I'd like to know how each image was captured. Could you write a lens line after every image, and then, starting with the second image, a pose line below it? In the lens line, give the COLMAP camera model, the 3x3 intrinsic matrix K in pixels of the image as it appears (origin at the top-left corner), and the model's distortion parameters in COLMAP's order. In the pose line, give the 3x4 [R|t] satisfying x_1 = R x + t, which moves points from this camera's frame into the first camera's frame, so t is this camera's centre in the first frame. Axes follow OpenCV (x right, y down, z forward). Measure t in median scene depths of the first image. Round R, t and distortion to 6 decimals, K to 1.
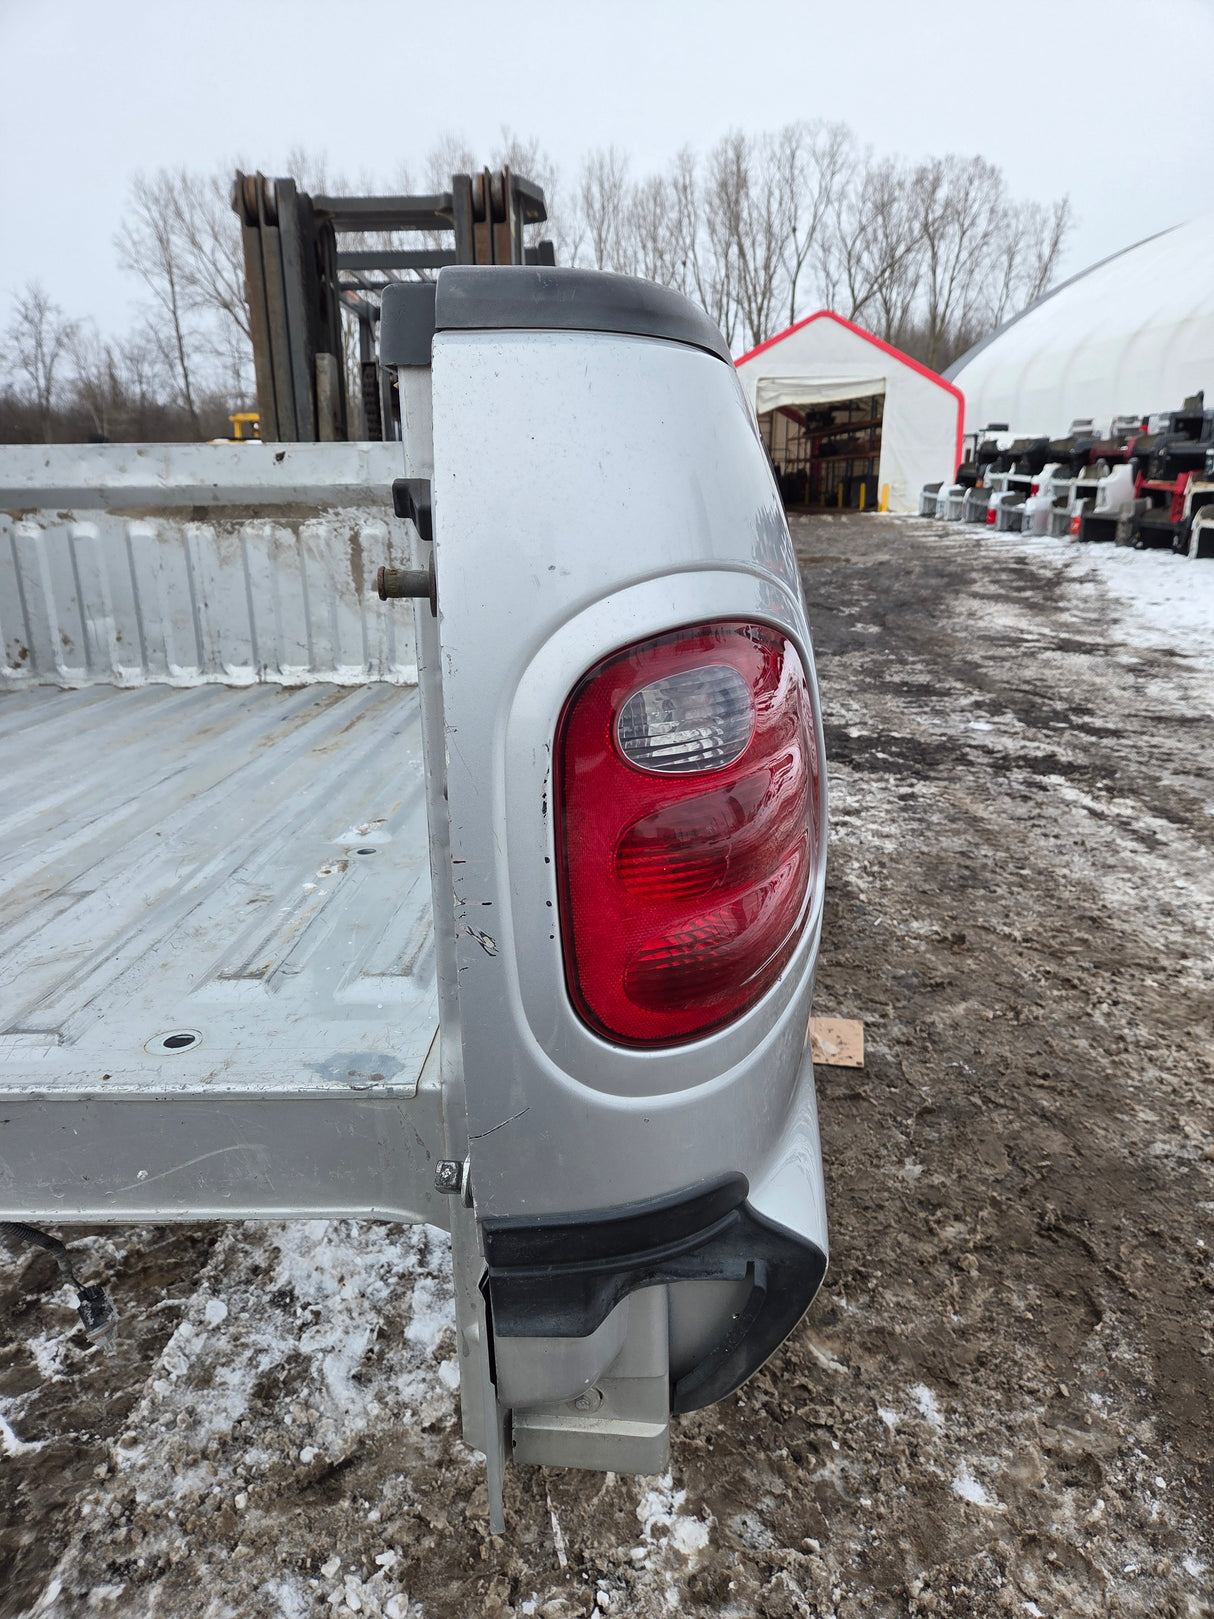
lens RADIAL K [[1078.0, 0, 612.4], [0, 1078.0, 792.6], [0, 0, 1]] dist [0.057936, -0.048426]
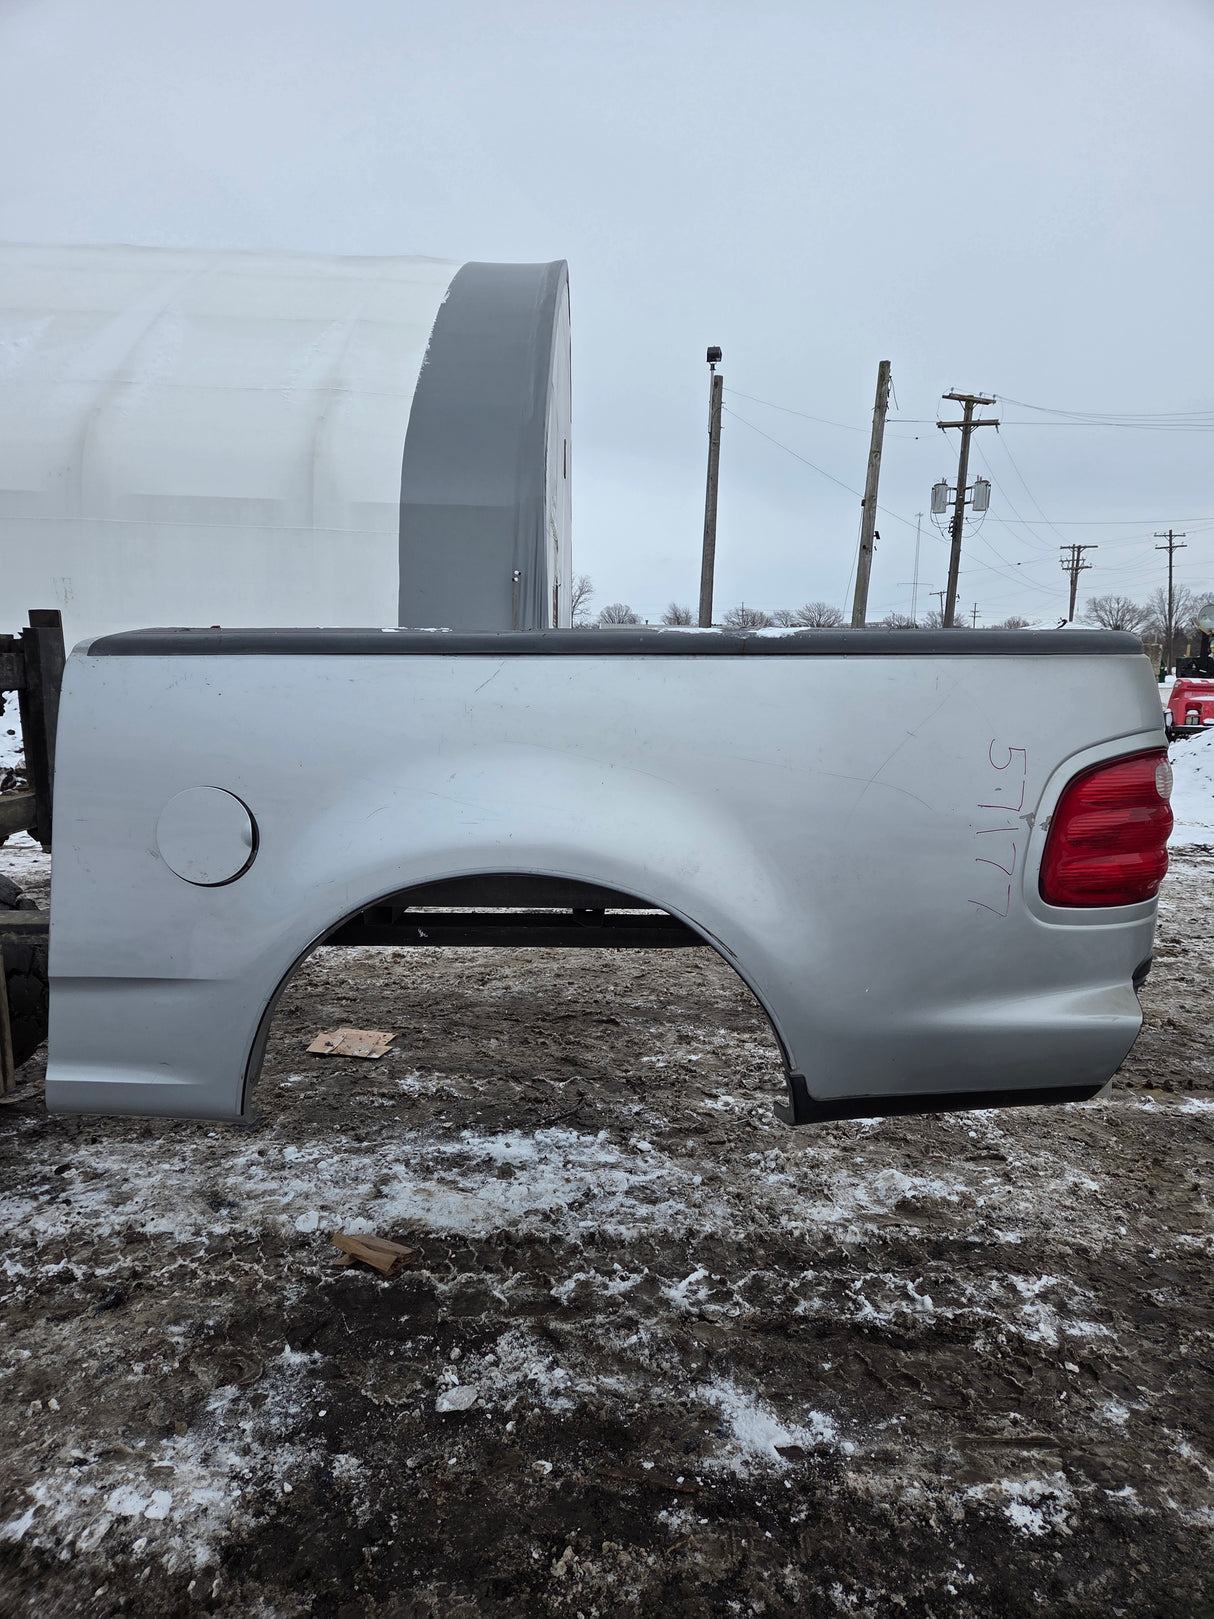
lens RADIAL K [[1070.9, 0, 591.6], [0, 1070.9, 801.3], [0, 0, 1]] dist [0.076634, -0.068753]
pose [[0.030424, -0.120914, 0.992197, -1.455274], [0.262038, 0.958903, 0.108821, -0.187733], [-0.964578, 0.256682, 0.060857, 0.642081]]
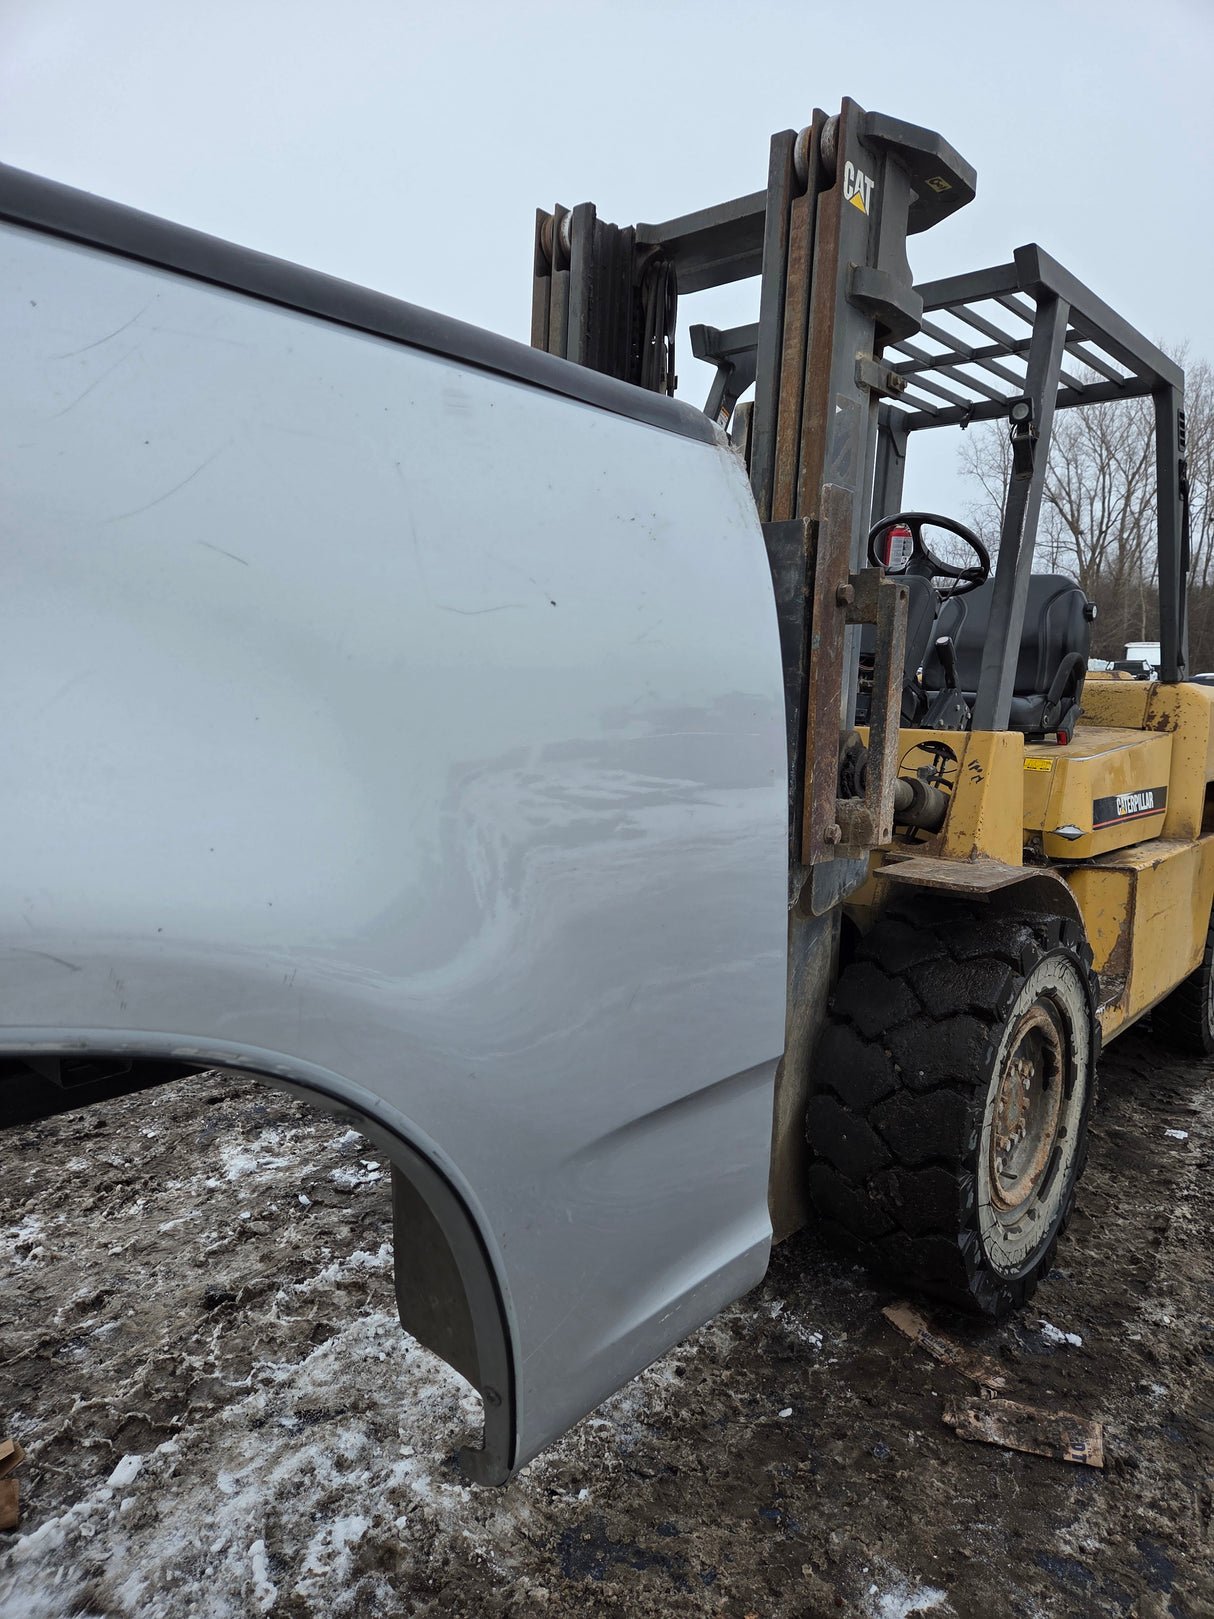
lens RADIAL K [[1072.1, 0, 618.1], [0, 1072.1, 803.1], [0, 0, 1]] dist [0.068085, -0.061059]
pose [[0.770122, 0.115336, -0.627383, 0.320387], [-0.208195, 0.975107, -0.076302, -0.142084], [0.602965, 0.189380, 0.774963, 0.685266]]
